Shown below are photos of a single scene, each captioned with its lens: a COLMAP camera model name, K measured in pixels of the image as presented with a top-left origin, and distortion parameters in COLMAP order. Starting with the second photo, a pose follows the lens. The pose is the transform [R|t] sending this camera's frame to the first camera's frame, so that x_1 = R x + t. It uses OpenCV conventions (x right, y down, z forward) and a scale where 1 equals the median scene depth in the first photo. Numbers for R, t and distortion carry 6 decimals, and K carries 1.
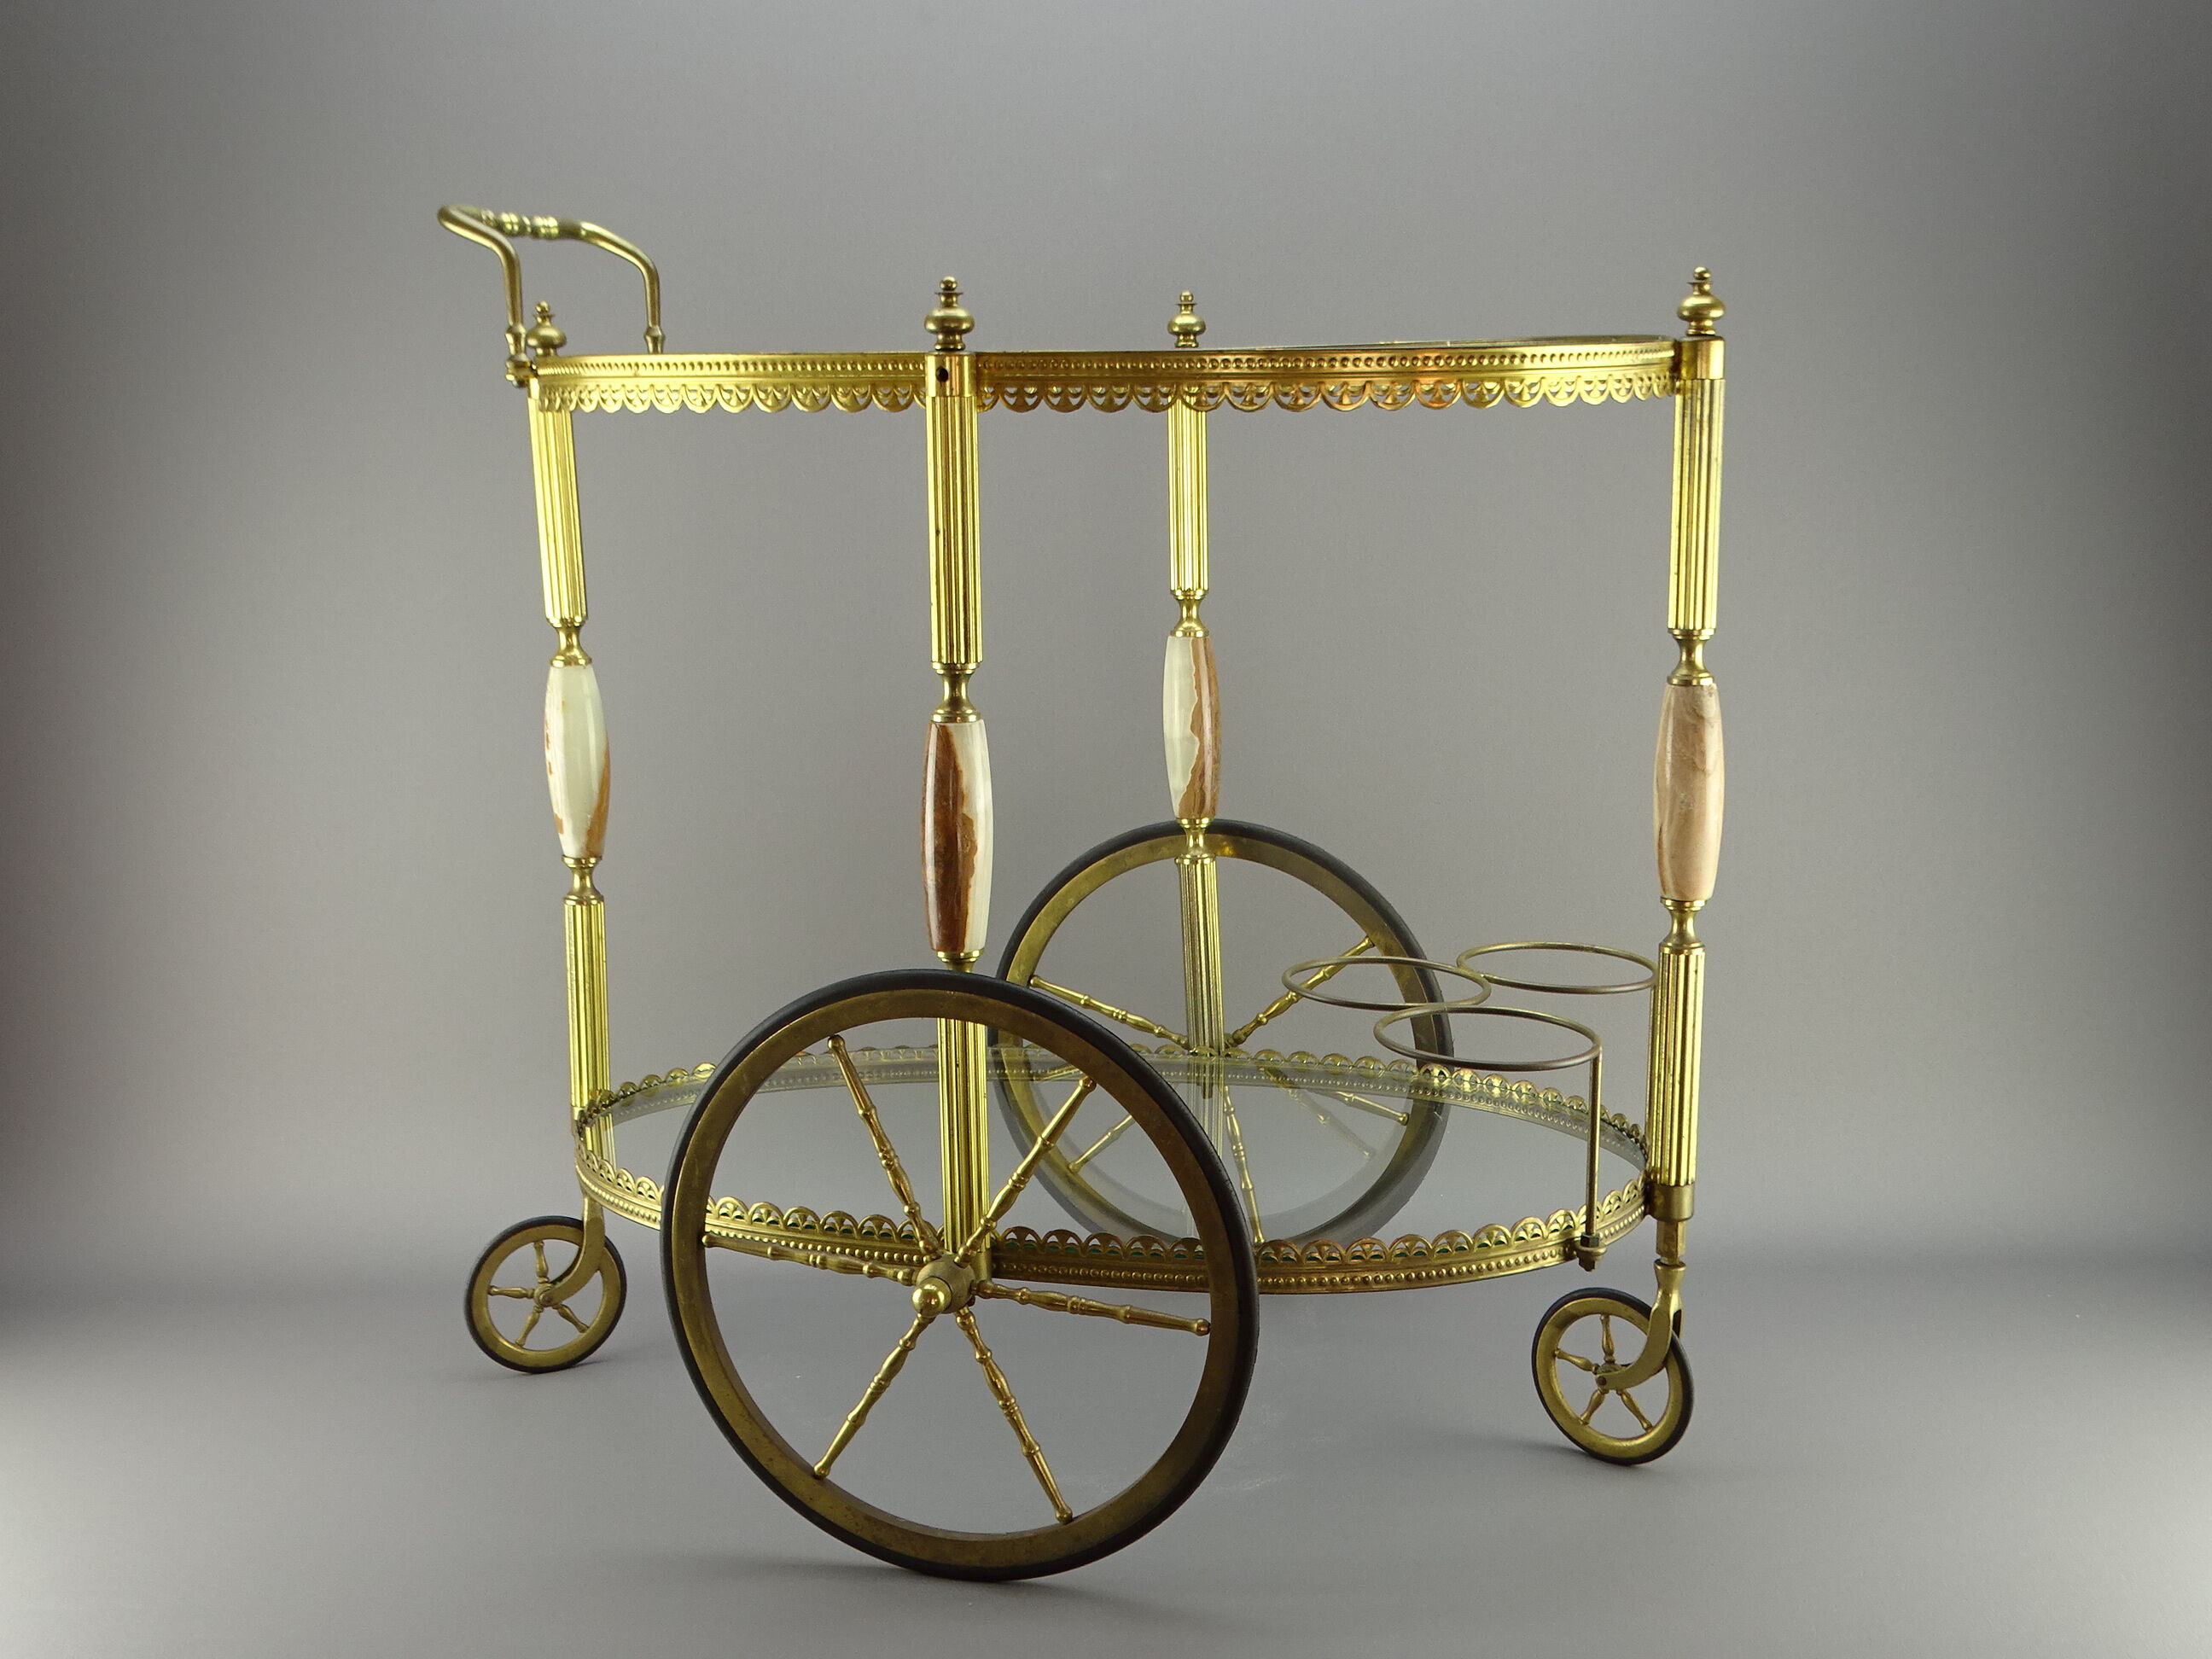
lens RADIAL K [[2681.1, 0, 1080.1], [0, 2681.1, 790.3], [0, 0, 1]] dist [0.014872, 0.000000]
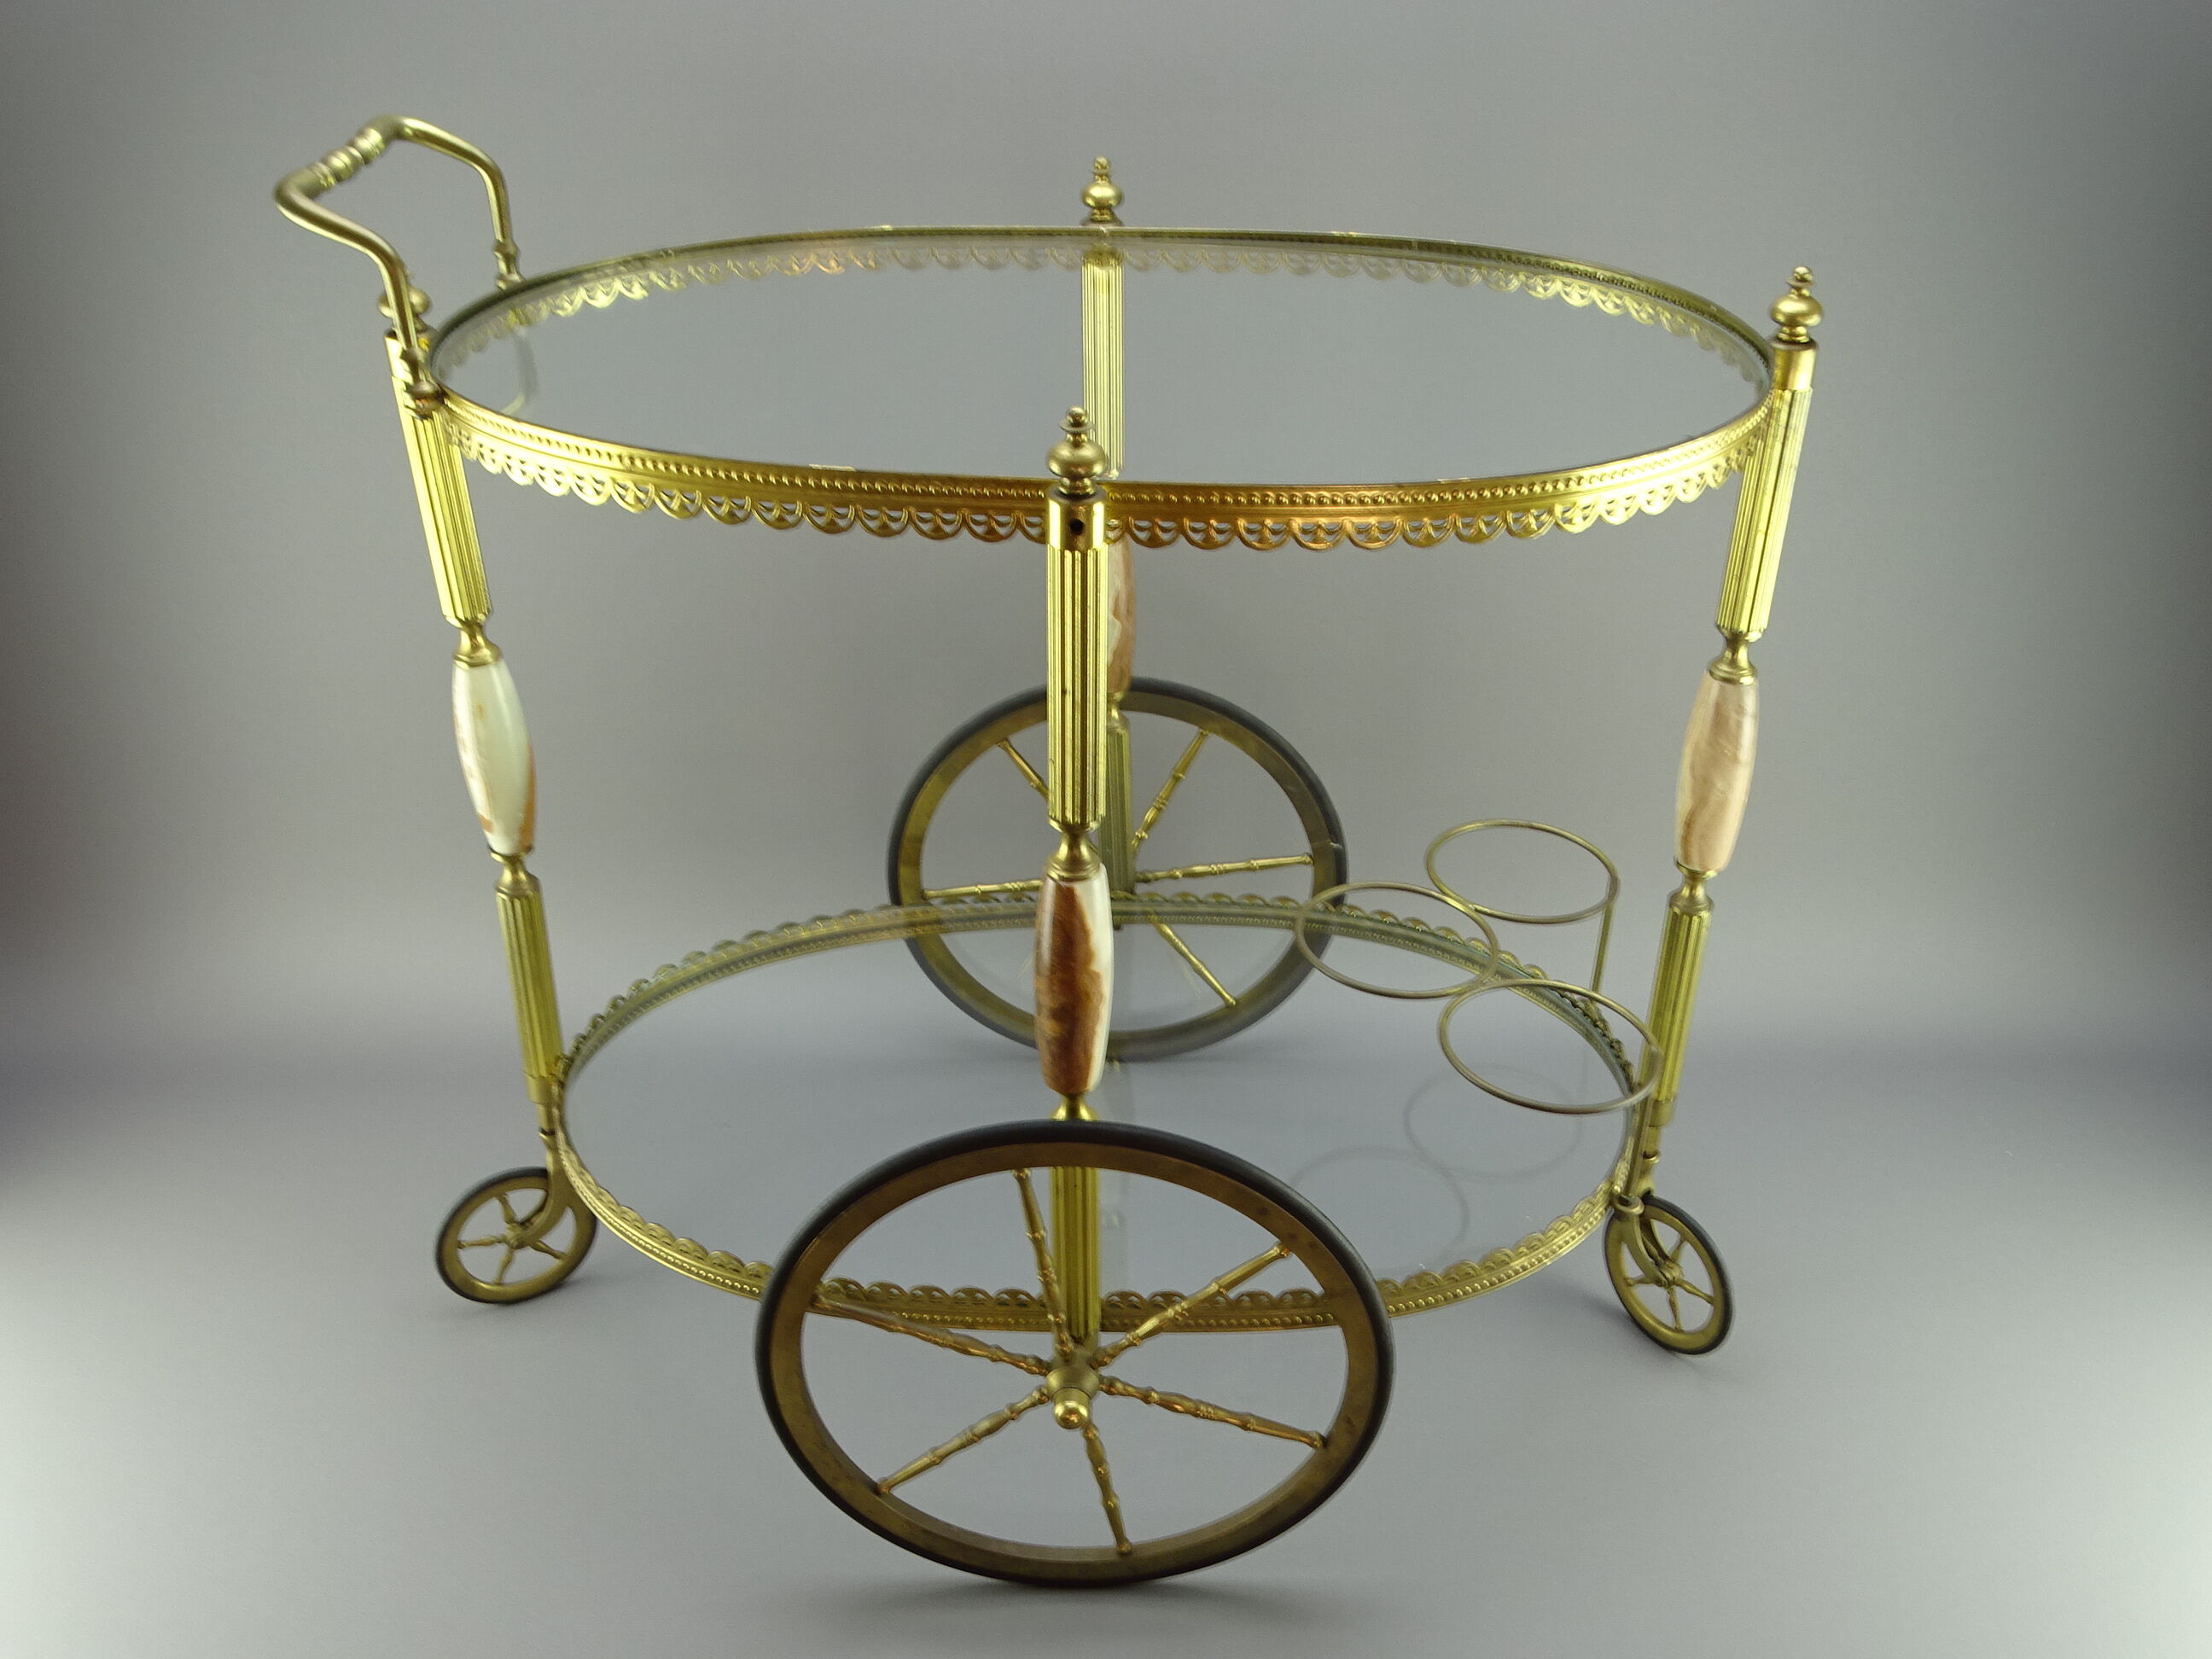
lens RADIAL K [[2065.6, 0, 1103.7], [0, 2065.6, 829.4], [0, 0, 1]] dist [-0.013272, 0.000000]
pose [[0.960395, -0.126660, 0.248192, -0.178428], [0.030316, 0.932926, 0.358790, -0.249386], [-0.276989, -0.337056, 0.899817, 0.330382]]
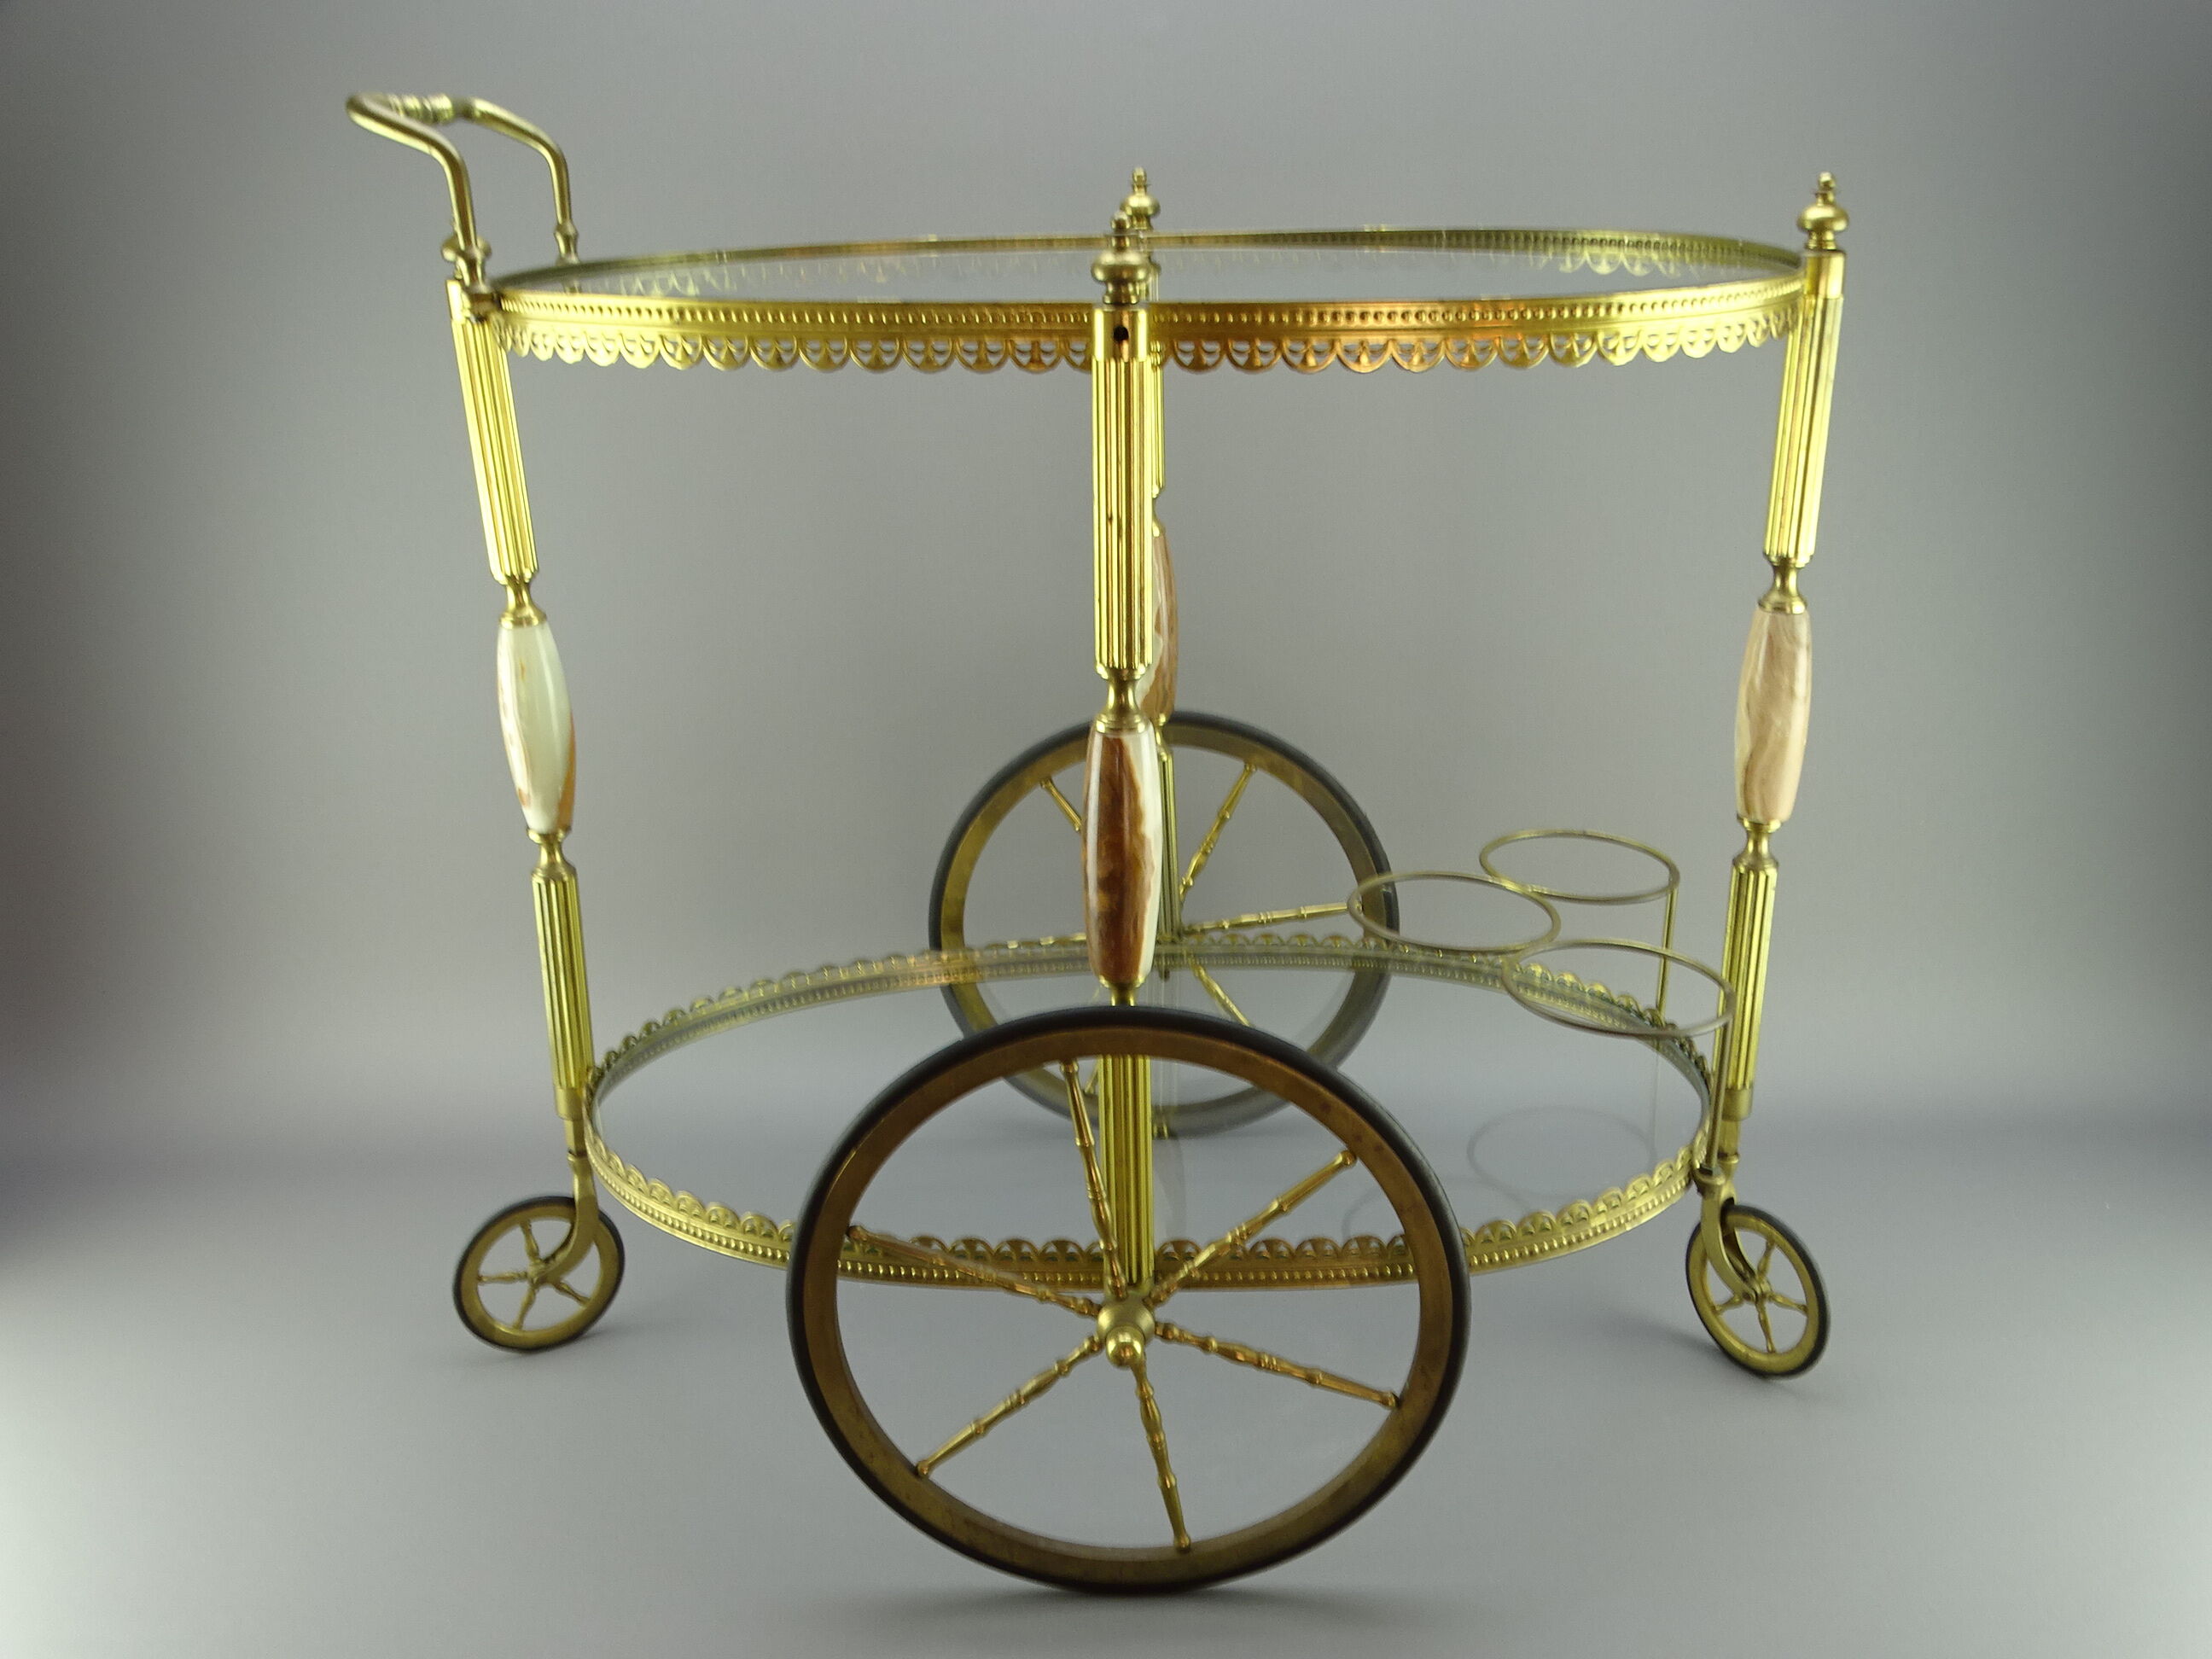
lens RADIAL K [[2065.6, 0, 1108.3], [0, 2065.6, 837.6], [0, 0, 1]] dist [-0.013272, 0.000000]
pose [[0.963261, -0.093420, 0.251796, -0.193592], [0.046056, 0.981123, 0.187820, -0.102878], [-0.264589, -0.169323, 0.949380, 0.307577]]
